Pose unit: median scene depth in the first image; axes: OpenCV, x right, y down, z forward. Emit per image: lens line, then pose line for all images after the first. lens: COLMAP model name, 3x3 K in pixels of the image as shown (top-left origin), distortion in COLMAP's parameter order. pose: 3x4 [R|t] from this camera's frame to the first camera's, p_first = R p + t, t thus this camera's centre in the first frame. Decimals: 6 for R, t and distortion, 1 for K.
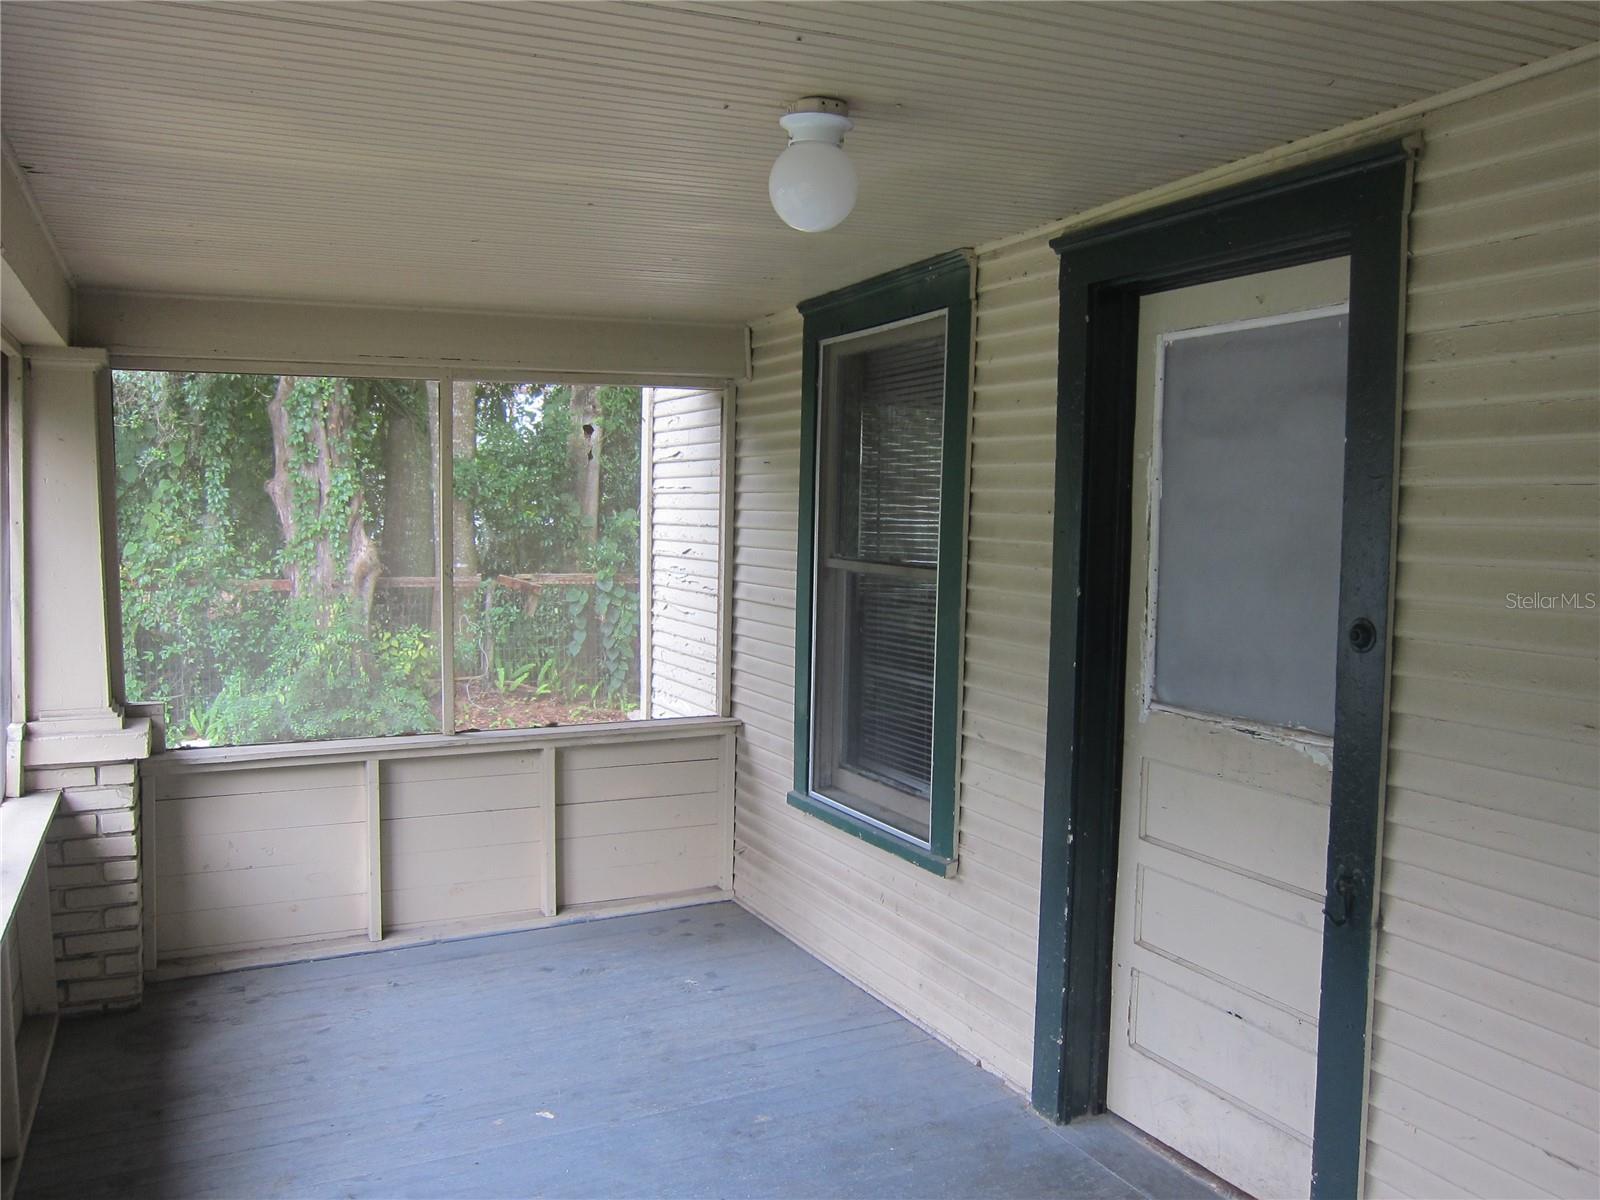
lens RADIAL K [[1328.1, 0, 800.0], [0, 1328.1, 600.0], [0, 0, 1]] dist [-0.066313, 0.024376]
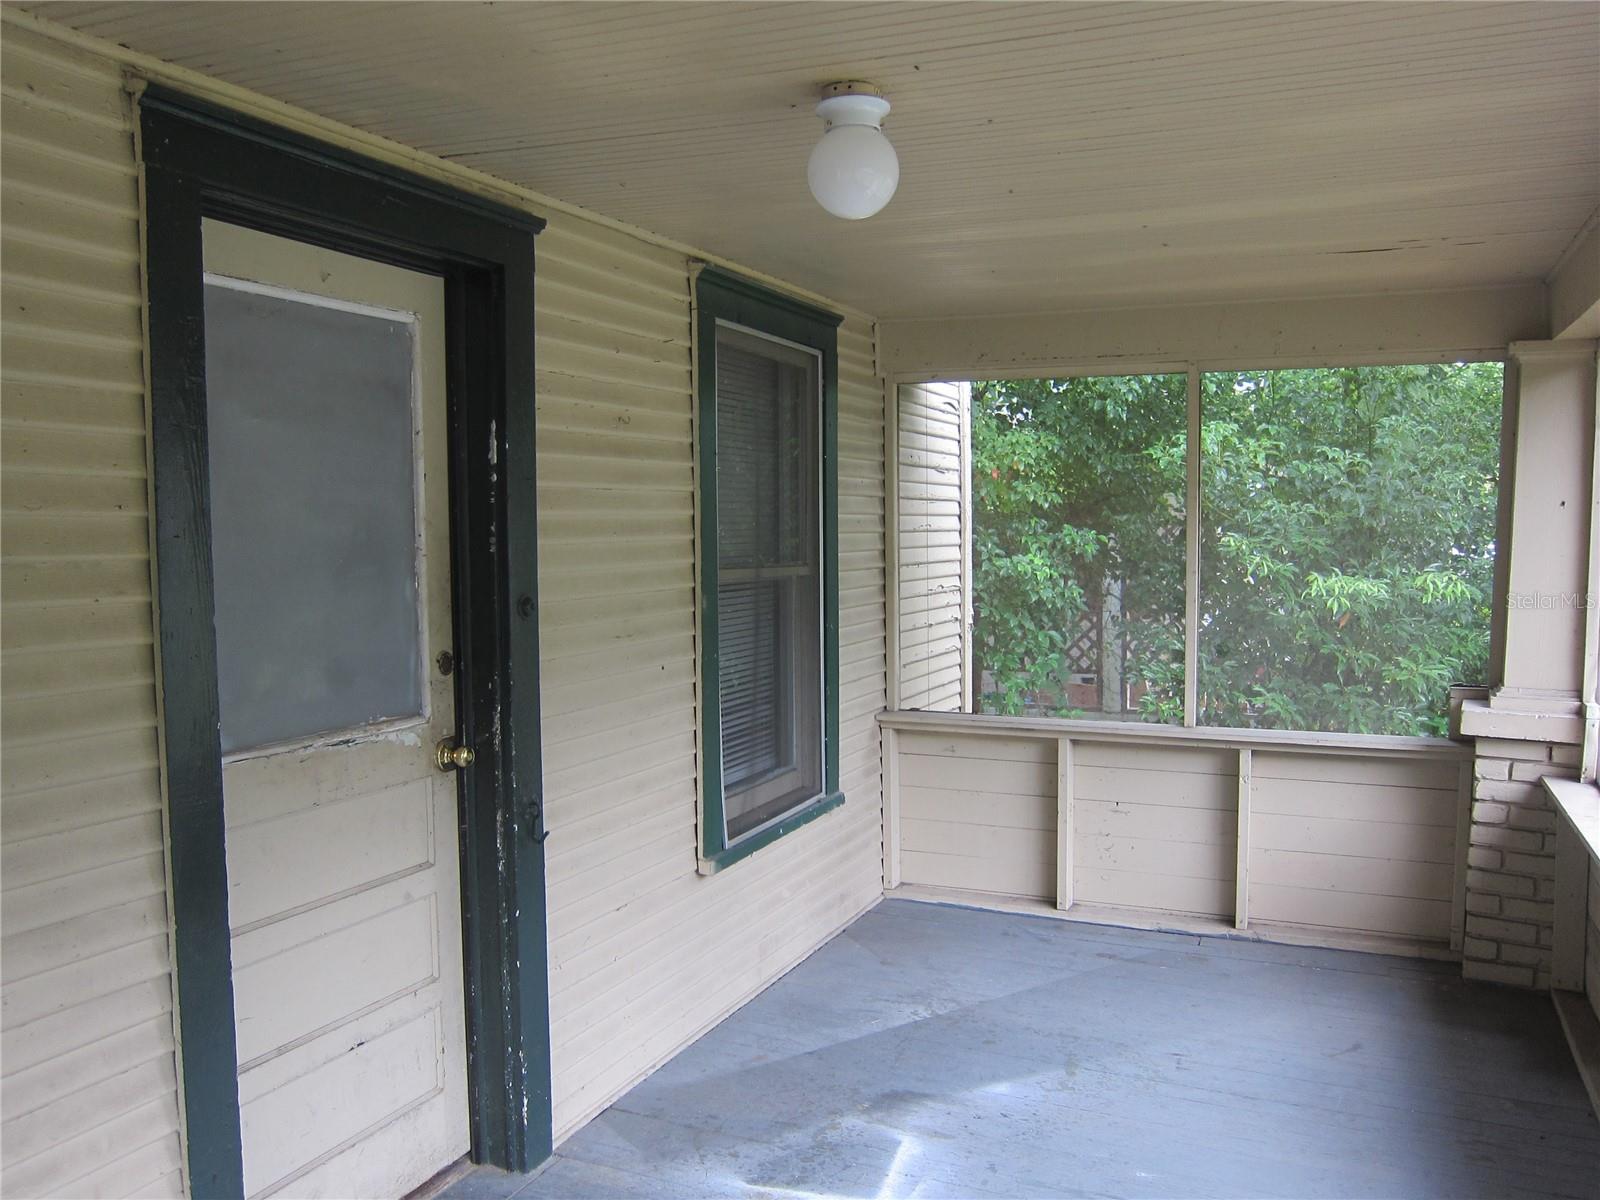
lens RADIAL K [[1328.1, 0, 800.0], [0, 1328.1, 600.0], [0, 0, 1]] dist [-0.066313, 0.024376]
pose [[-0.657697, -0.051226, 0.751539, -0.581935], [0.048952, 0.992670, 0.110501, -0.089412], [-0.751690, 0.109466, -0.650369, 1.387798]]
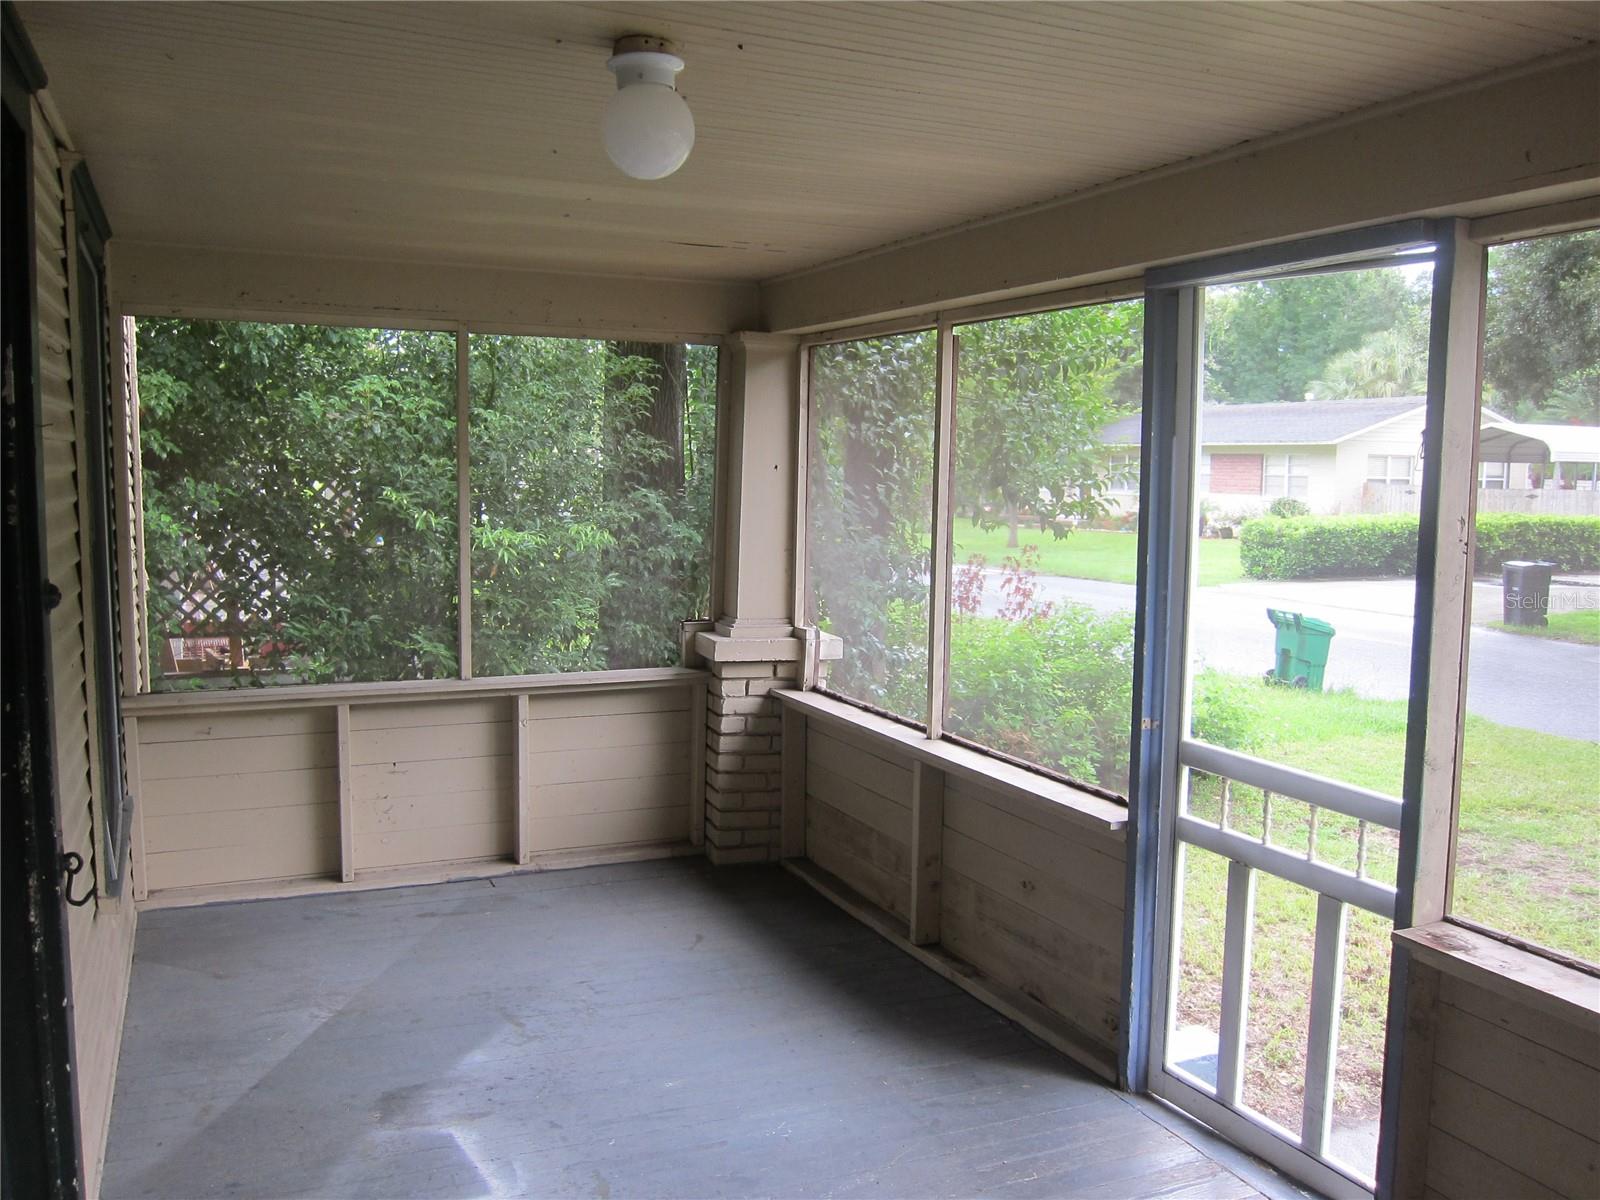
lens RADIAL K [[1328.1, 0, 800.0], [0, 1328.1, 600.0], [0, 0, 1]] dist [-0.066313, 0.024376]
pose [[-0.999522, -0.023360, 0.020234, -0.099722], [-0.019762, 0.986478, 0.162696, -0.112102], [-0.023761, 0.162218, -0.986469, 1.627572]]
